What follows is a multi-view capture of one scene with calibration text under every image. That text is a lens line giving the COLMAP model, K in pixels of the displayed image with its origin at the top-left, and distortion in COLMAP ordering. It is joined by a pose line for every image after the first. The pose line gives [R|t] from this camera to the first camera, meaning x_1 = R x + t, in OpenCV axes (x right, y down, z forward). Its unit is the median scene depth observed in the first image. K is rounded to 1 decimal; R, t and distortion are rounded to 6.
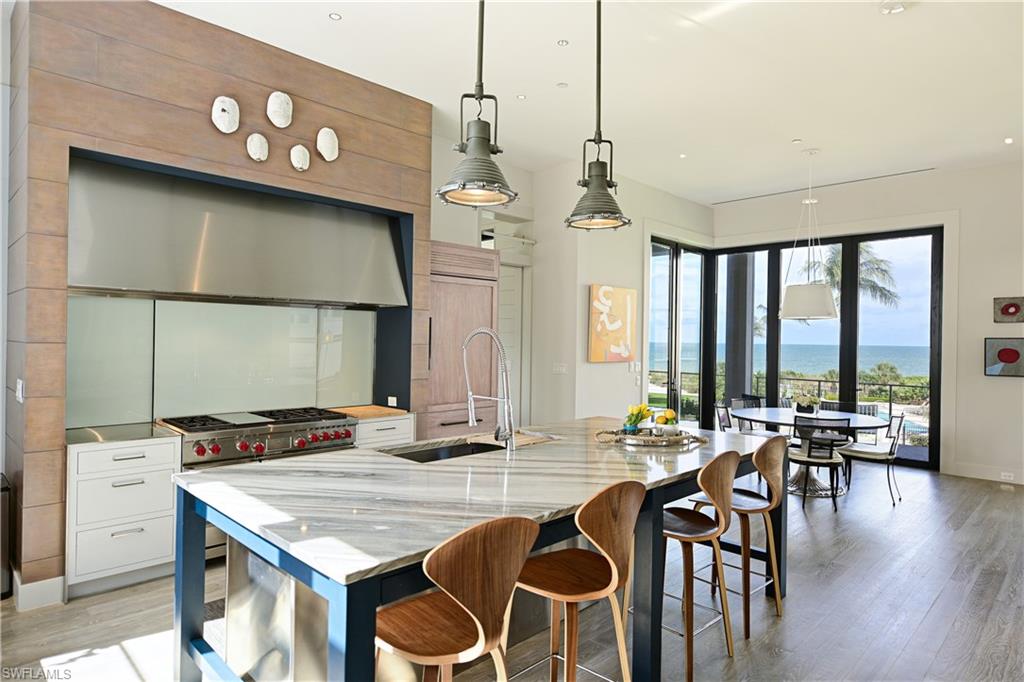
lens RADIAL K [[585.8, 0, 512.0], [0, 585.8, 341.0], [0, 0, 1]] dist [0.005771, 0.001564]
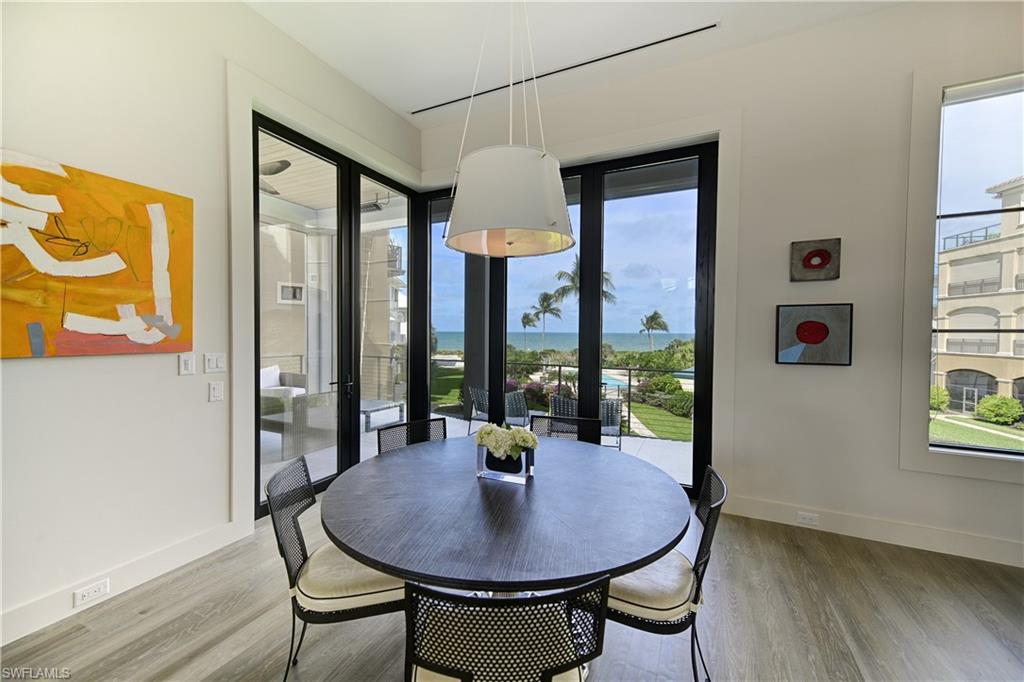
lens RADIAL K [[400.2, 0, 512.0], [0, 400.2, 341.0], [0, 0, 1]] dist [0.000590, 0.000040]
pose [[0.941381, -0.014629, 0.337028, 0.388174], [0.005883, 0.999619, 0.026955, 0.020438], [-0.337294, -0.023392, 0.941109, 0.696829]]
